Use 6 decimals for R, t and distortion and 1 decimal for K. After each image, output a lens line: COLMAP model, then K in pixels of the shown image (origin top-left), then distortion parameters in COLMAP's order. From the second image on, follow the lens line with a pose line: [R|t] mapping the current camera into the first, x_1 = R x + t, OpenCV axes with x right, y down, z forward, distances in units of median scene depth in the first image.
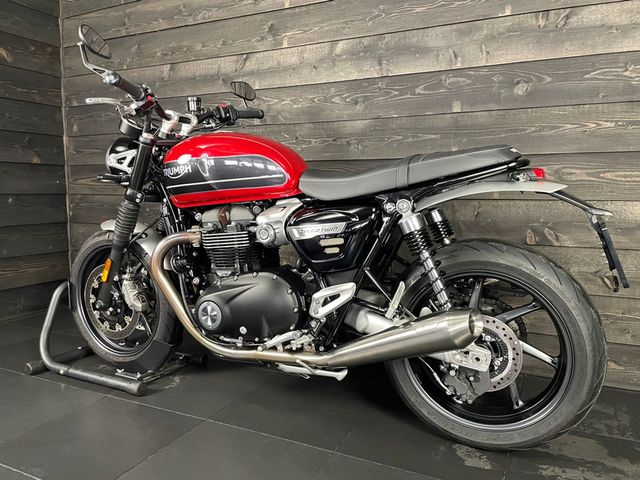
lens RADIAL K [[491.9, 0, 322.8], [0, 491.9, 241.5], [0, 0, 1]] dist [0.085409, -0.114948]
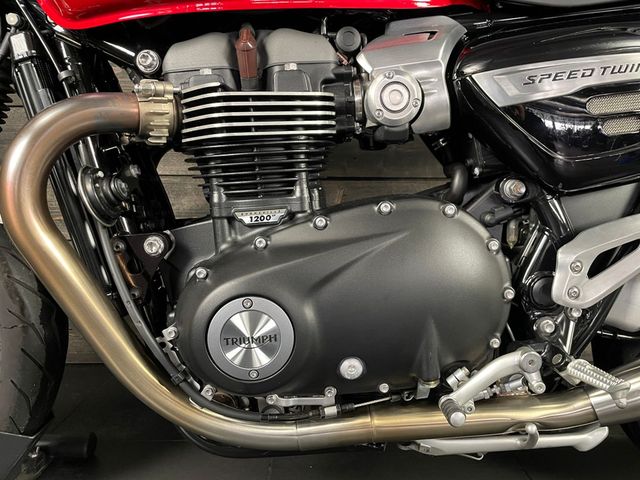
lens RADIAL K [[491.9, 0, 327.0], [0, 491.9, 246.7], [0, 0, 1]] dist [0.085409, -0.114948]
pose [[0.884884, -0.047046, 0.463429, -0.330239], [0.043601, 0.998884, 0.018150, 0.084254], [-0.463766, 0.004145, 0.885948, 0.682834]]
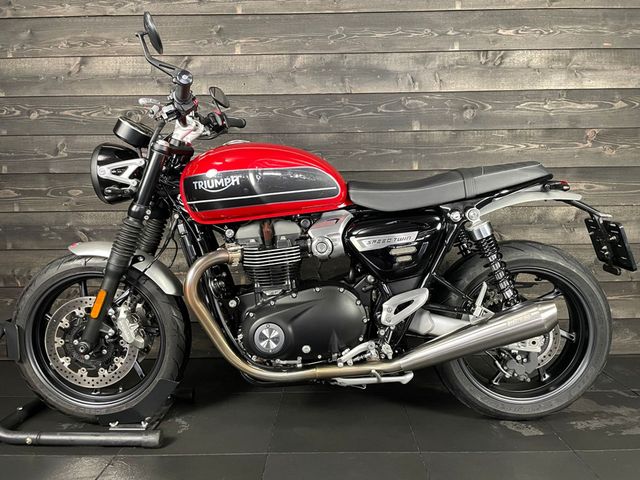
lens RADIAL K [[491.9, 0, 324.9], [0, 491.9, 237.3], [0, 0, 1]] dist [0.085409, -0.114948]
pose [[0.903027, -0.047772, 0.426920, -0.517115], [0.060144, 0.998069, -0.015534, -0.018978], [-0.425353, 0.039704, 0.904156, 0.110794]]
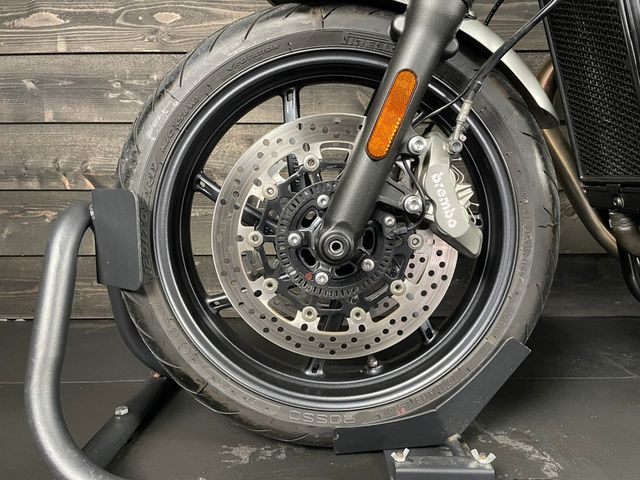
lens RADIAL K [[491.9, 0, 321.7], [0, 491.9, 242.4], [0, 0, 1]] dist [0.085409, -0.114948]
pose [[0.898172, -0.055976, 0.436066, -0.694969], [0.052302, 0.998422, 0.020438, 0.142622], [-0.436522, 0.004451, 0.899682, 0.895808]]
